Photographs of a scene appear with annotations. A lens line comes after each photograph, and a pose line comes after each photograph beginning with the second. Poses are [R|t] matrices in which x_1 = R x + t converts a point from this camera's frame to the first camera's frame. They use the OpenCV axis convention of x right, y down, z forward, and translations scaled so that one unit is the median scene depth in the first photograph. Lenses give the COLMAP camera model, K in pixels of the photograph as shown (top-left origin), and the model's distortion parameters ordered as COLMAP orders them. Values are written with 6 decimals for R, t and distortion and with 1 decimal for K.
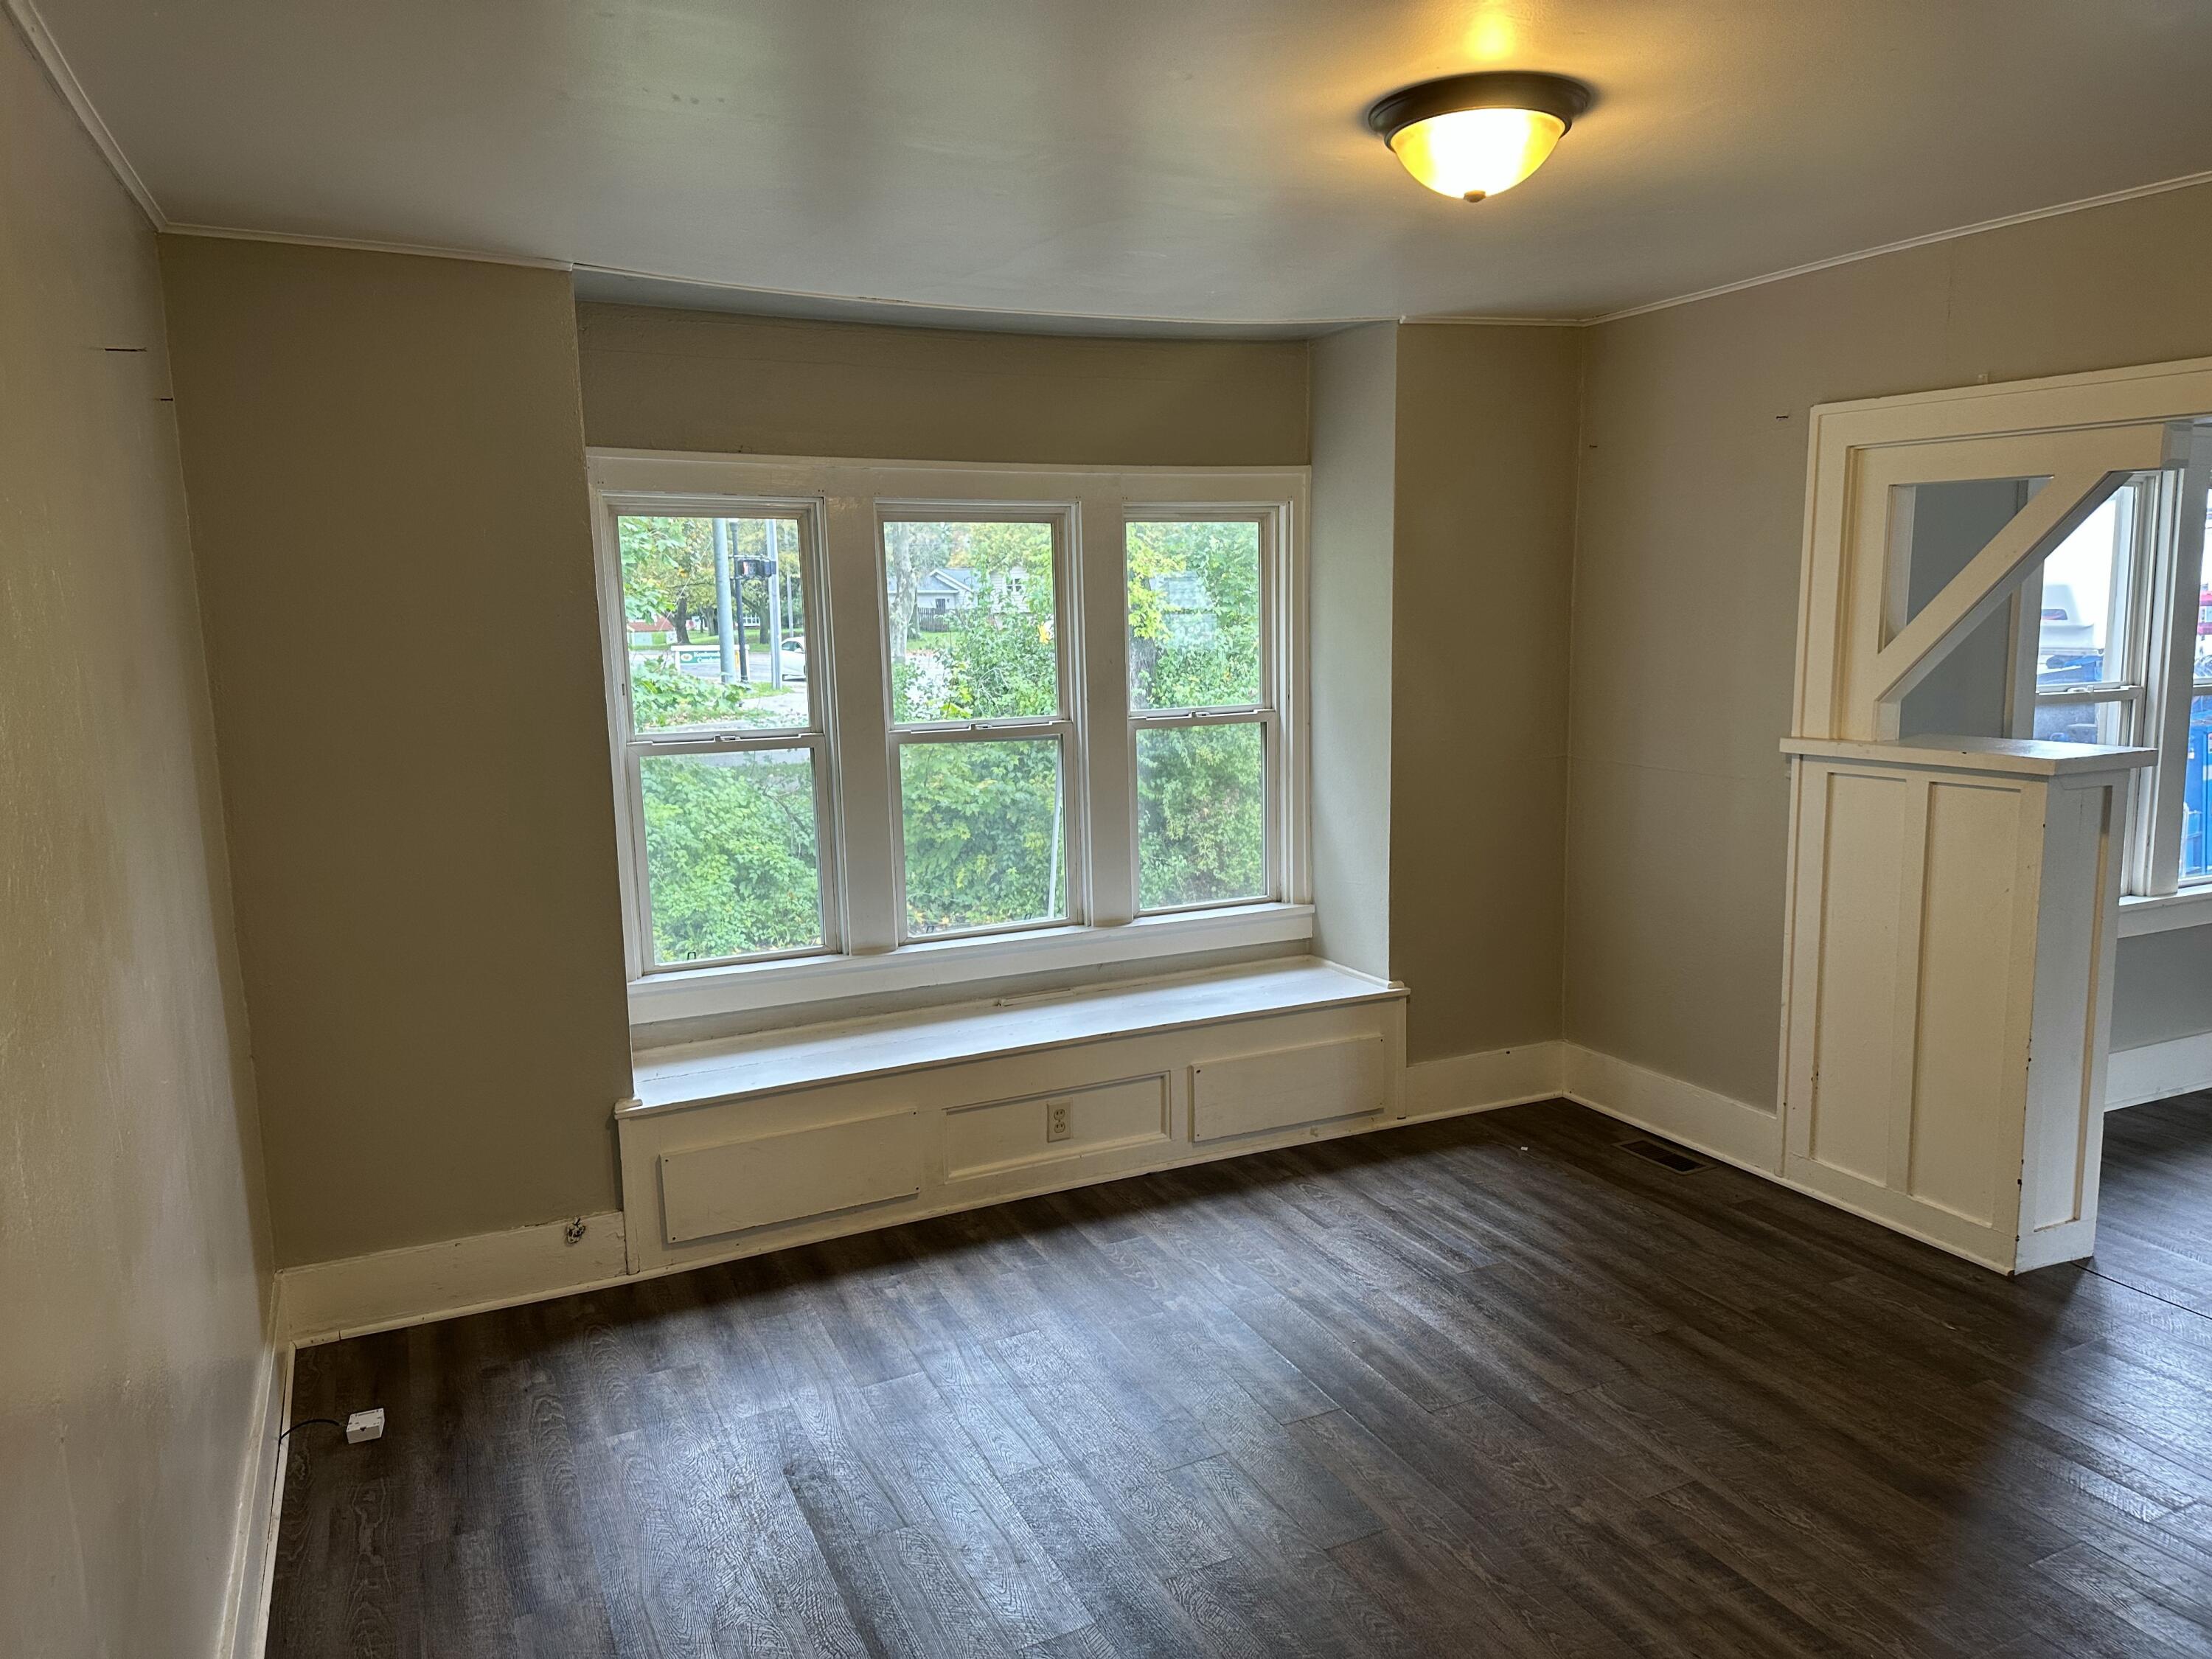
lens RADIAL K [[1537.4, 0, 1086.5], [0, 1537.4, 817.8], [0, 0, 1]] dist [0.034347, -0.033707]
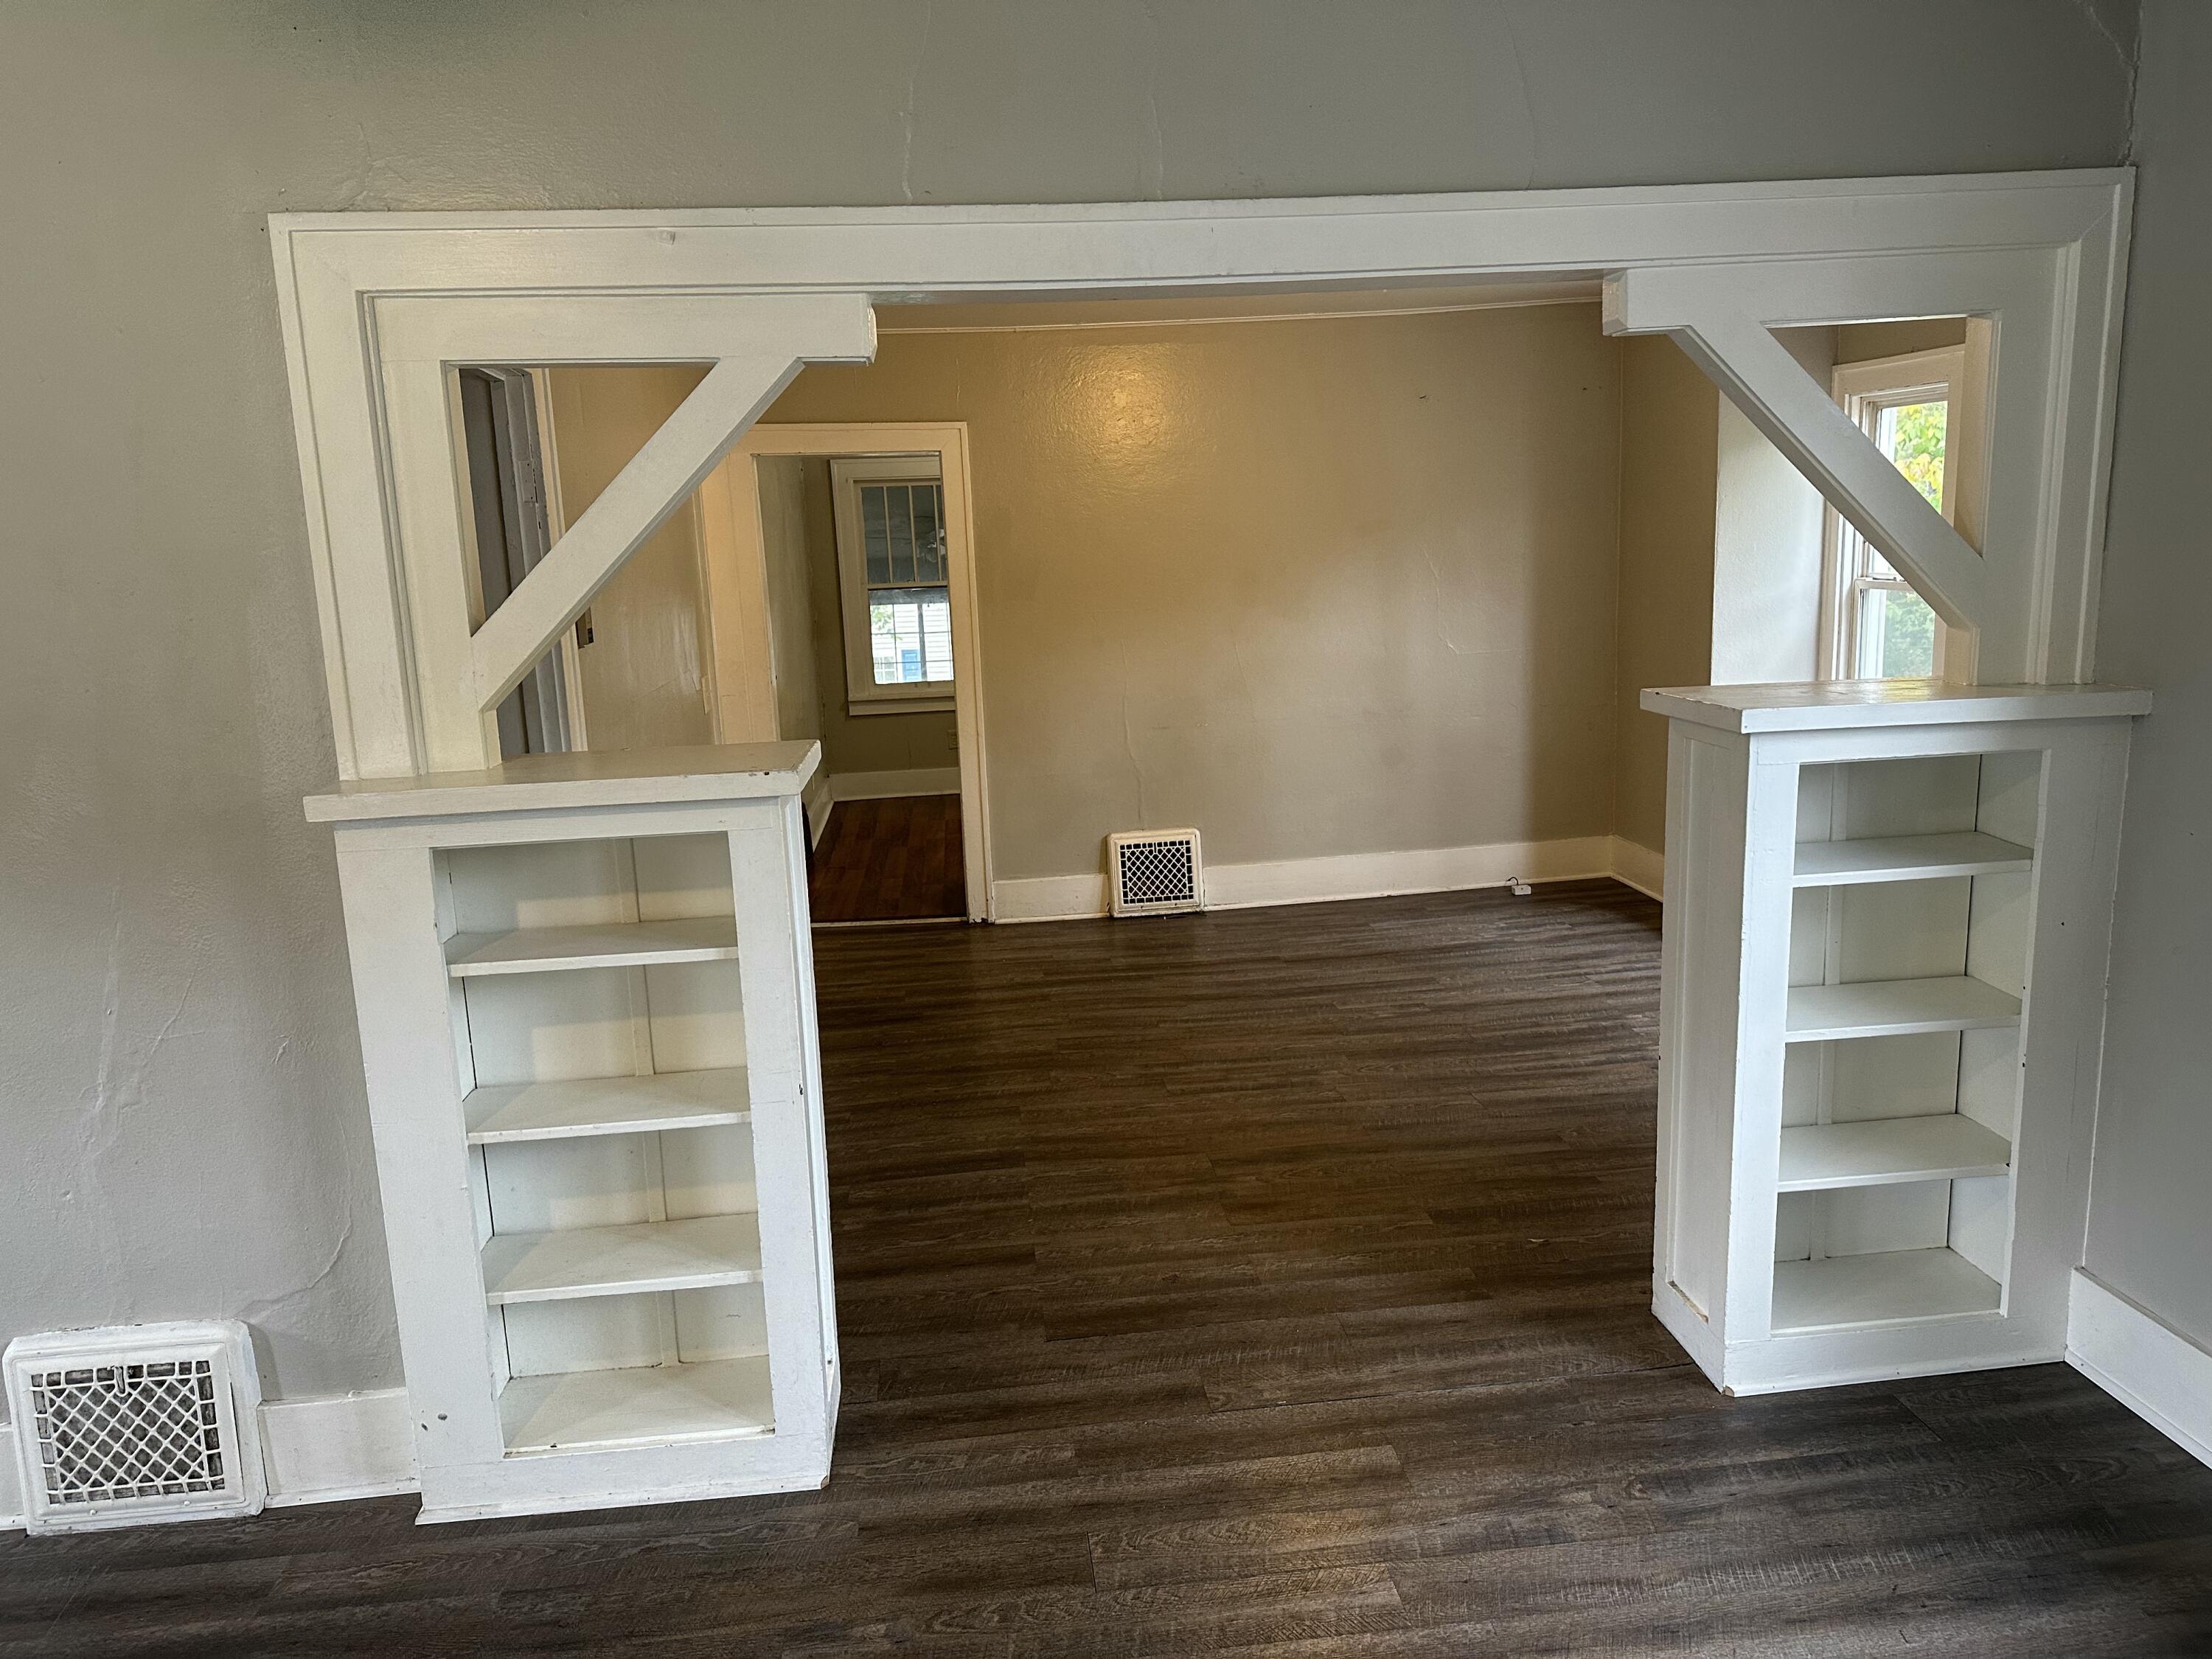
lens RADIAL K [[1537.4, 0, 1094.6], [0, 1537.4, 818.4], [0, 0, 1]] dist [0.034347, -0.033707]
pose [[-0.326975, 0.203258, -0.922916, 1.311101], [-0.085182, 0.966282, 0.242988, -0.125407], [0.941186, 0.158067, -0.298636, 0.864912]]
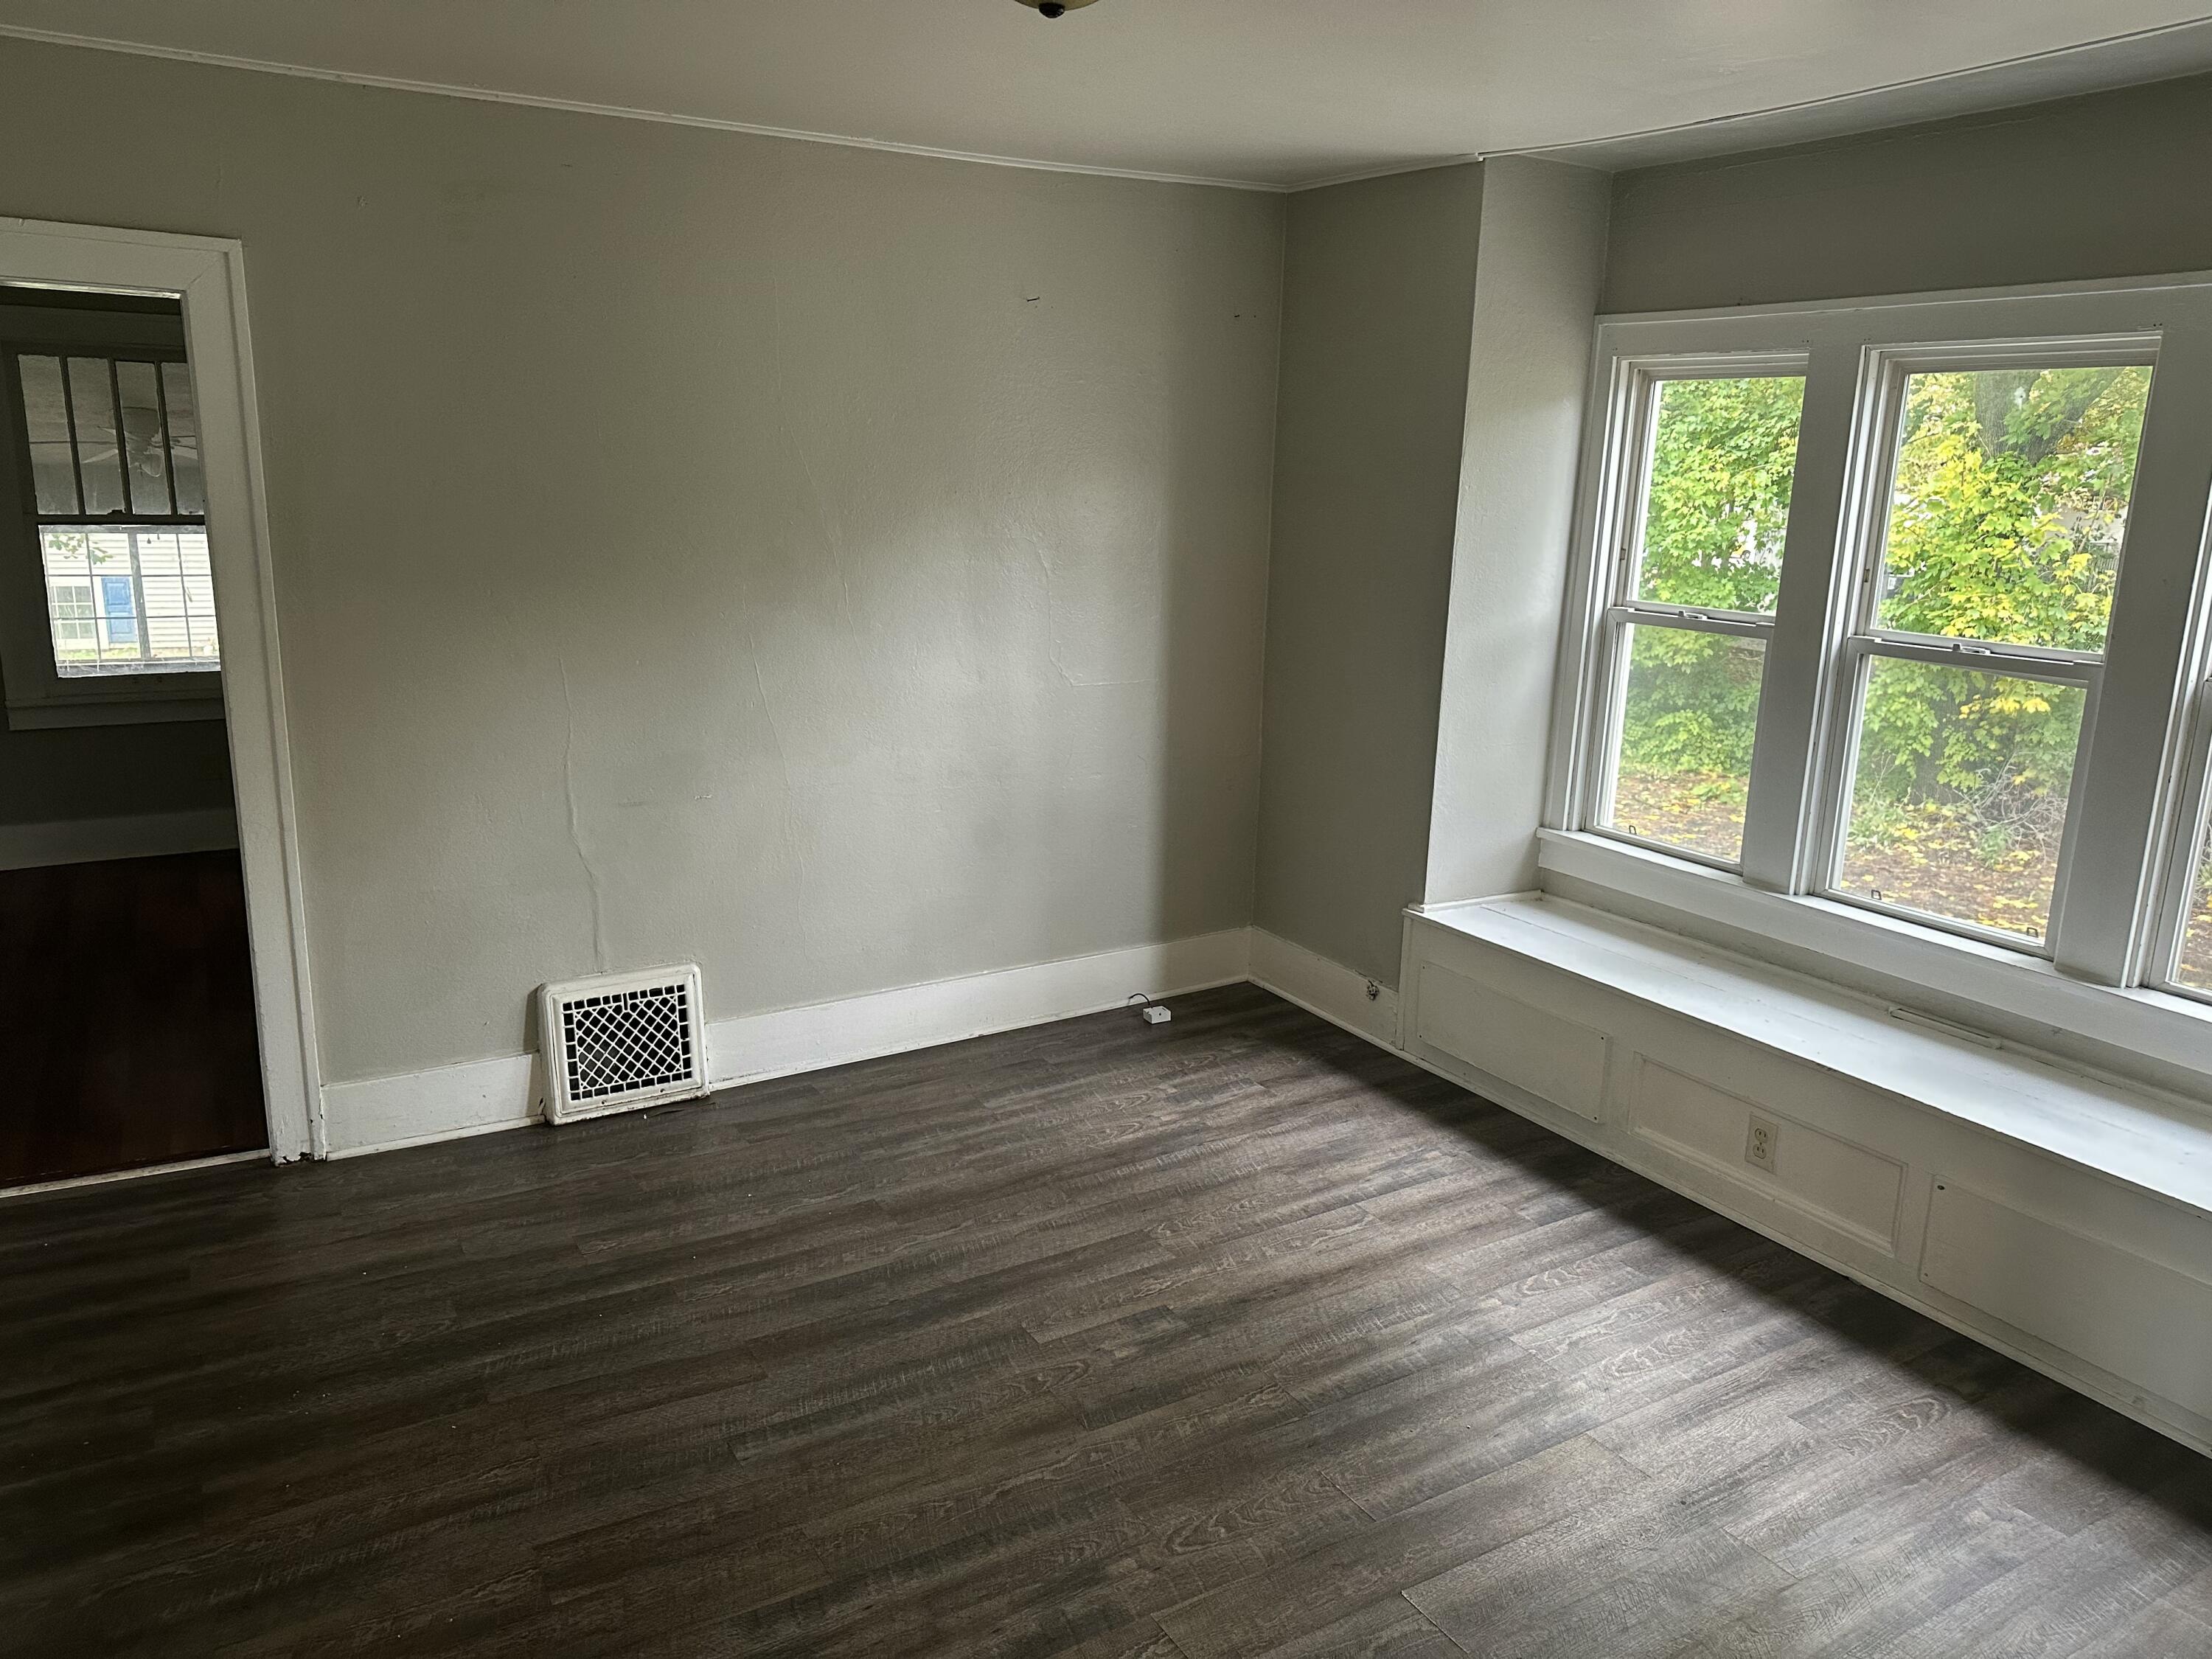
lens RADIAL K [[1537.4, 0, 1122.8], [0, 1537.4, 838.2], [0, 0, 1]] dist [0.034347, -0.033707]
pose [[0.112701, 0.258830, -0.959326, 0.733570], [-0.175729, 0.955450, 0.237140, -0.092219], [0.977966, 0.141855, 0.153164, 0.583137]]
